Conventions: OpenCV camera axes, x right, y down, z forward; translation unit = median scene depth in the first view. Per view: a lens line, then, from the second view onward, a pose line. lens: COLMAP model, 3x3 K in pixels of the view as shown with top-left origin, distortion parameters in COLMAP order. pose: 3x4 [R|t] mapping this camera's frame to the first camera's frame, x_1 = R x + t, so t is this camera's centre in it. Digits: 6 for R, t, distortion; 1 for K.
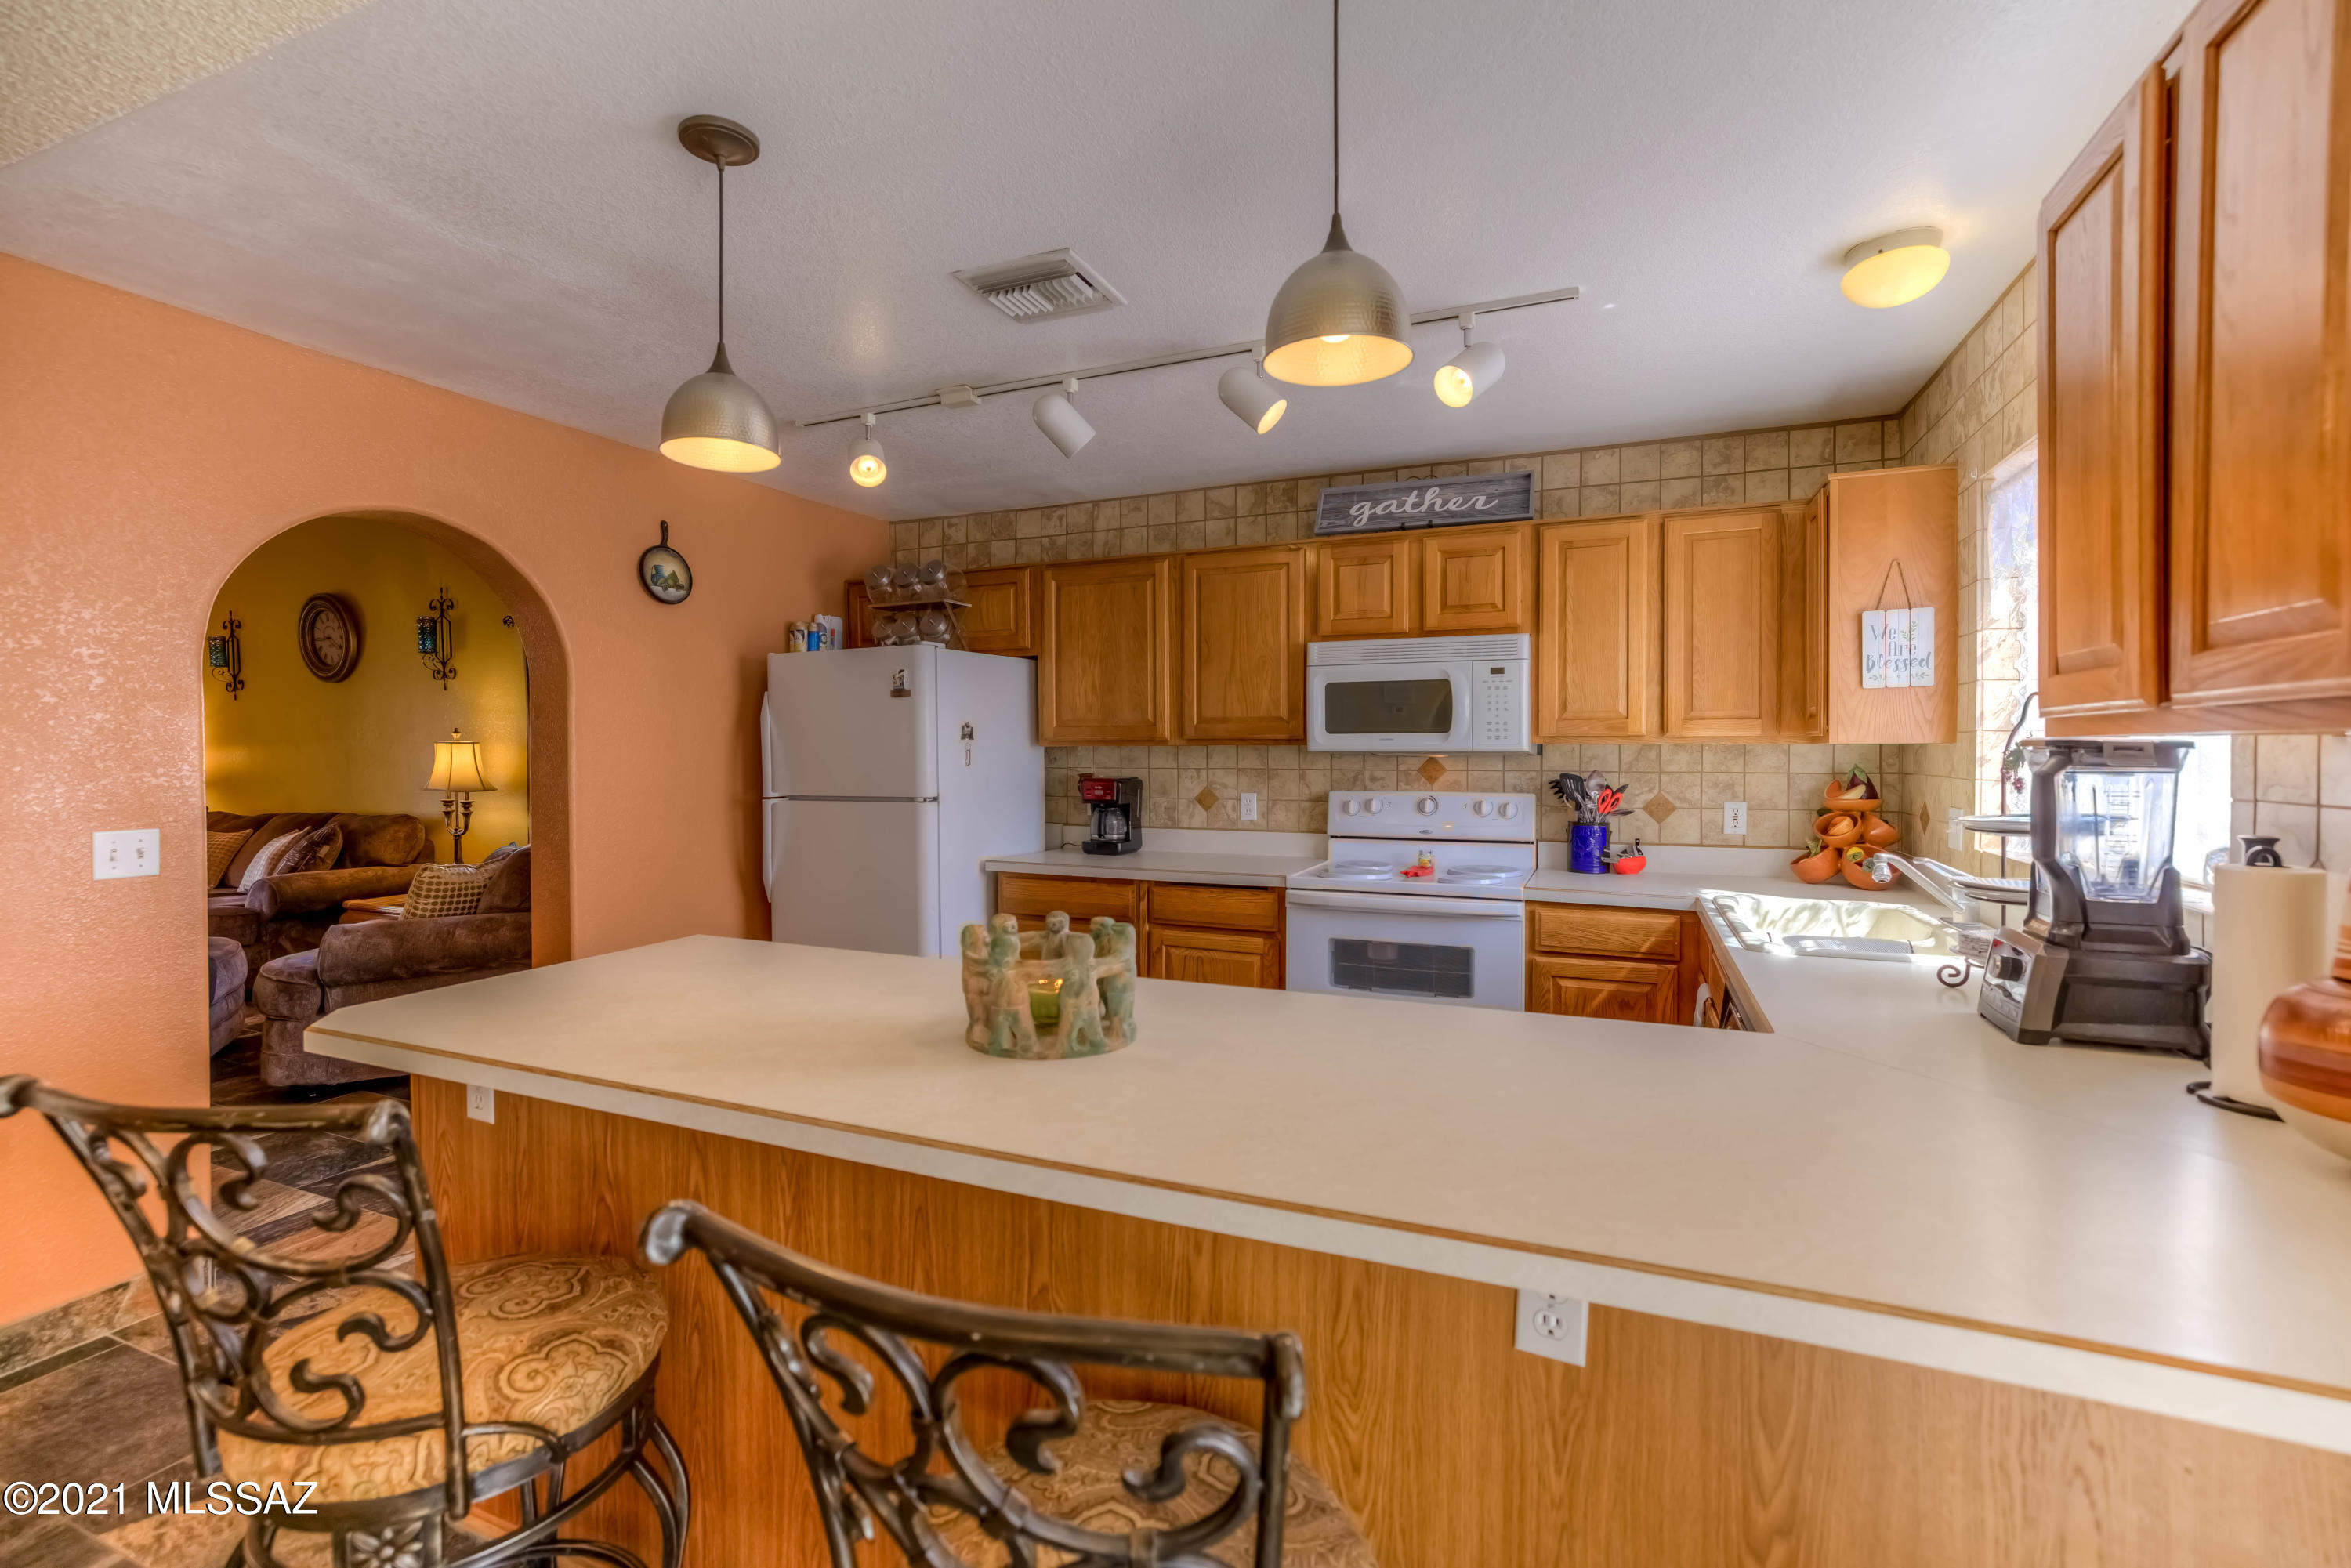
lens RADIAL K [[1027.8, 0, 1161.8], [0, 1027.8, 765.5], [0, 0, 1]] dist [-0.011094, 0.007386]
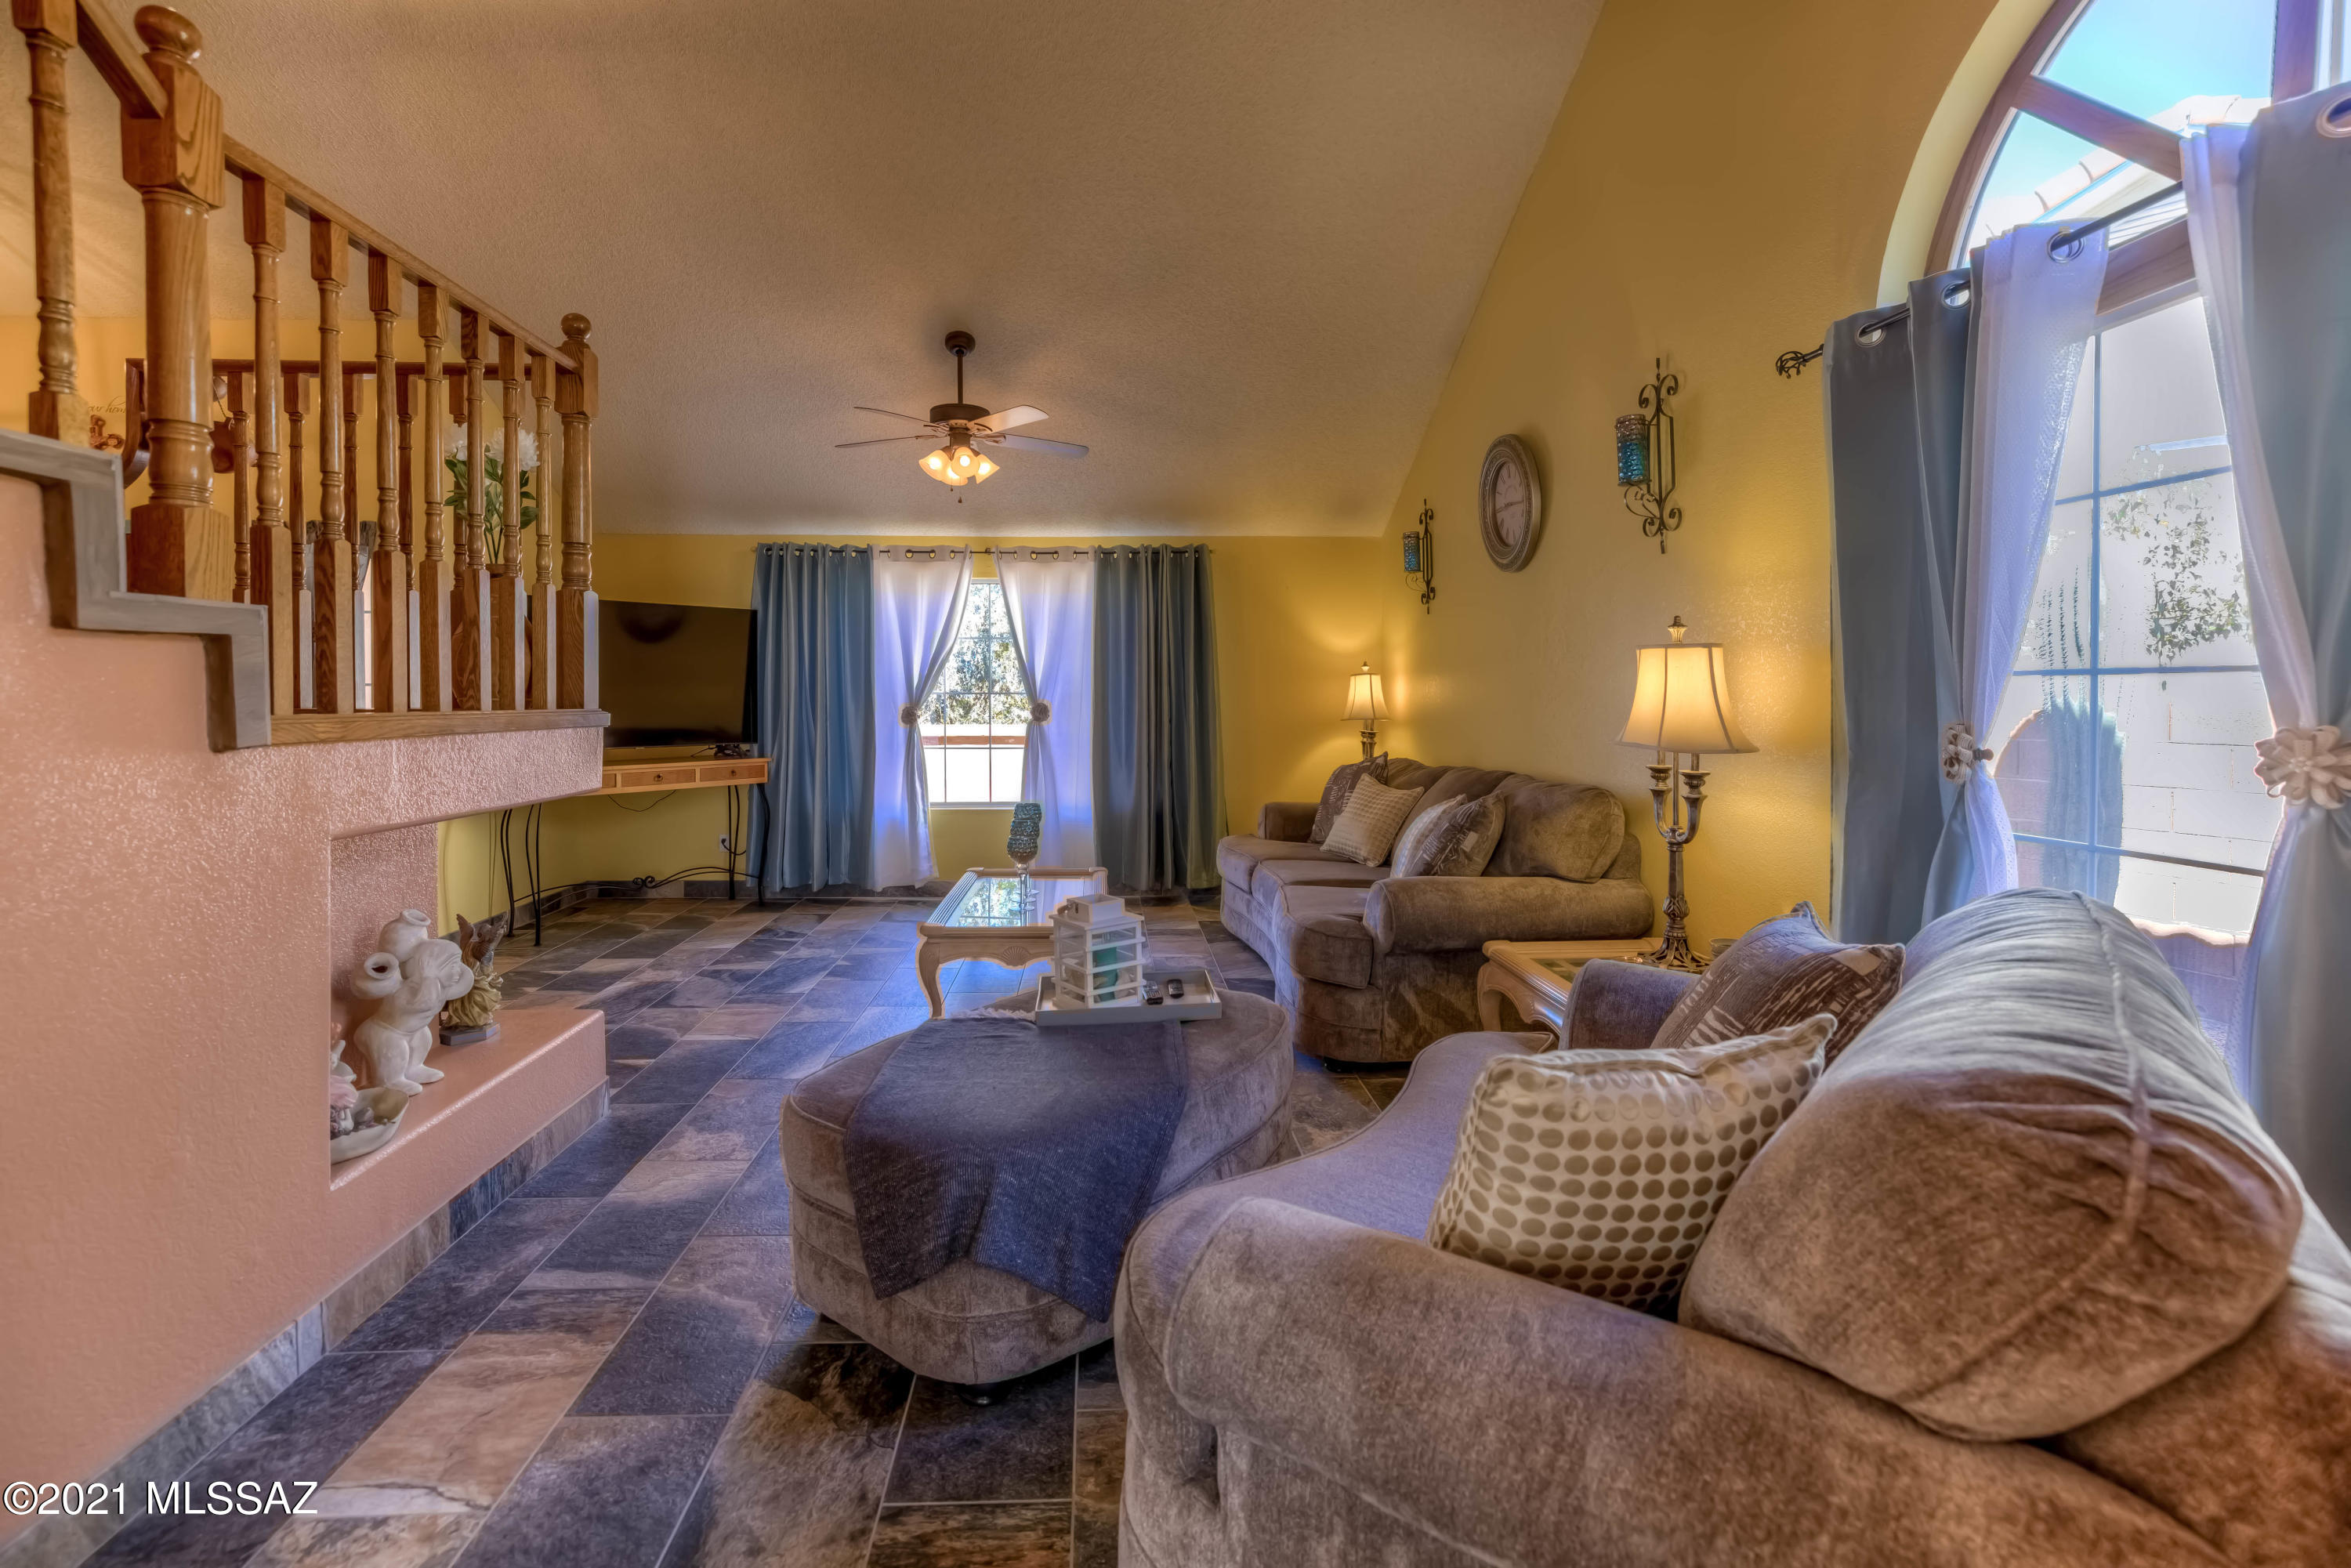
lens RADIAL K [[1027.8, 0, 1186.7], [0, 1027.8, 704.7], [0, 0, 1]] dist [-0.011094, 0.007386]
pose [[0.476251, 0.007027, -0.879282, -0.366521], [-0.011534, 0.999932, 0.001744, 0.006007], [0.879234, 0.009311, 0.476299, 0.555675]]
